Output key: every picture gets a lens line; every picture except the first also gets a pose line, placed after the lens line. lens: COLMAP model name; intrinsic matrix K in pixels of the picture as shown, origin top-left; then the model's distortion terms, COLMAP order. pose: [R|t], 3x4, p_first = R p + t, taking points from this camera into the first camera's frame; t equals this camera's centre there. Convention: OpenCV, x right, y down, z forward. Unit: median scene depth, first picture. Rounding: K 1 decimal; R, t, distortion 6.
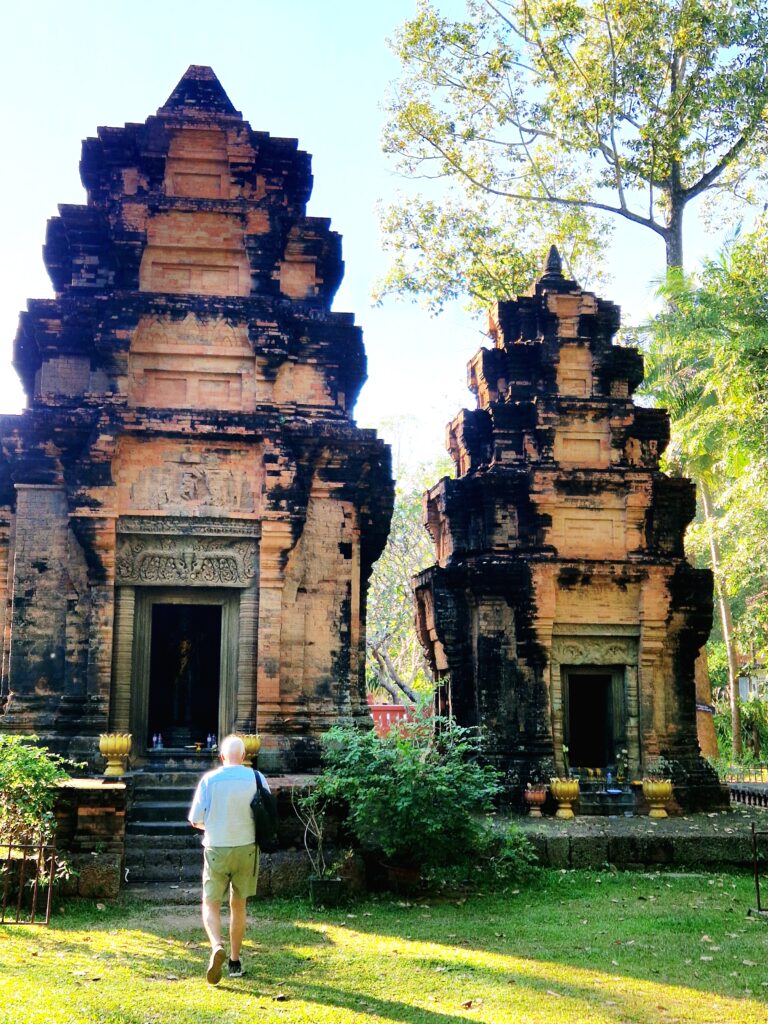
lens RADIAL K [[866.8, 0, 384.0], [0, 866.8, 512.0], [0, 0, 1]] dist [0.084218, 0.005762]
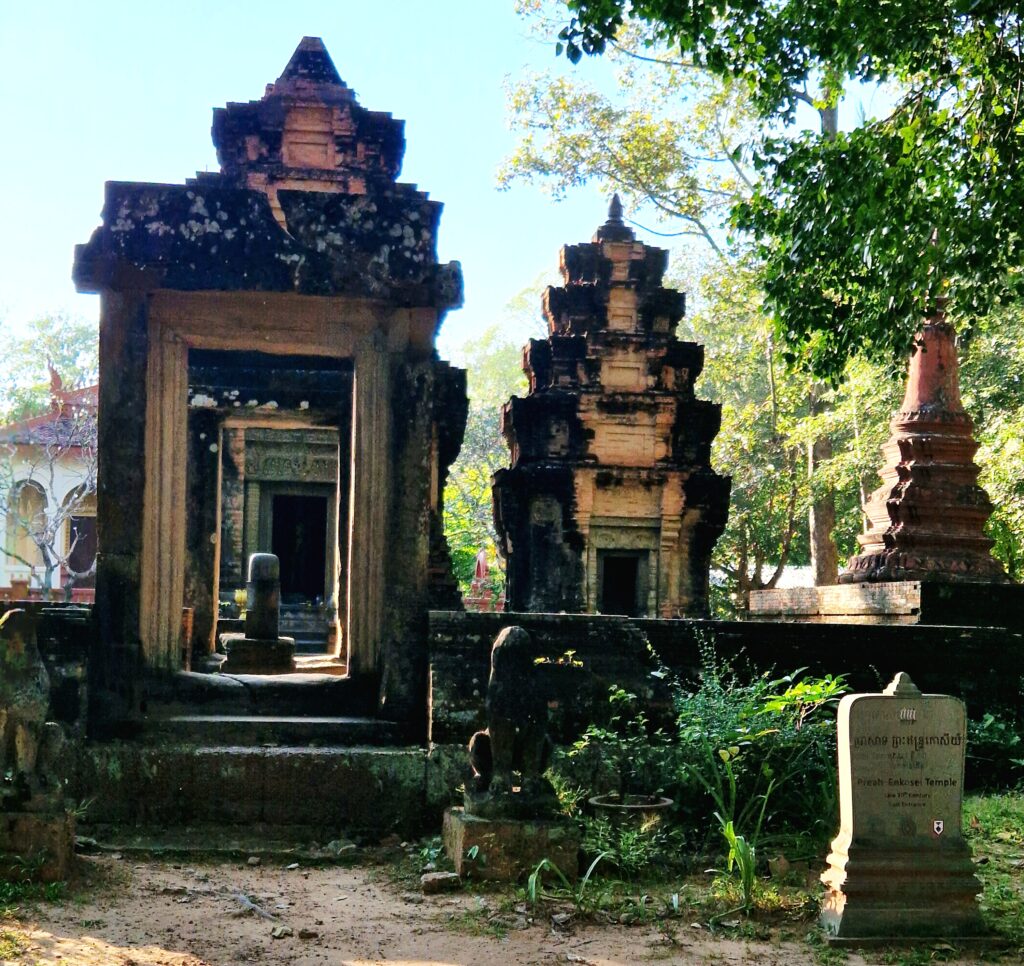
lens RADIAL K [[917.9, 0, 512.0], [0, 917.9, 483.0], [0, 0, 1]] dist [0.078036, -0.006913]
pose [[0.999820, 0.018632, -0.003448, 0.080537], [-0.018265, 0.996092, 0.086417, -0.031663], [0.005045, -0.086338, 0.996253, -0.311066]]
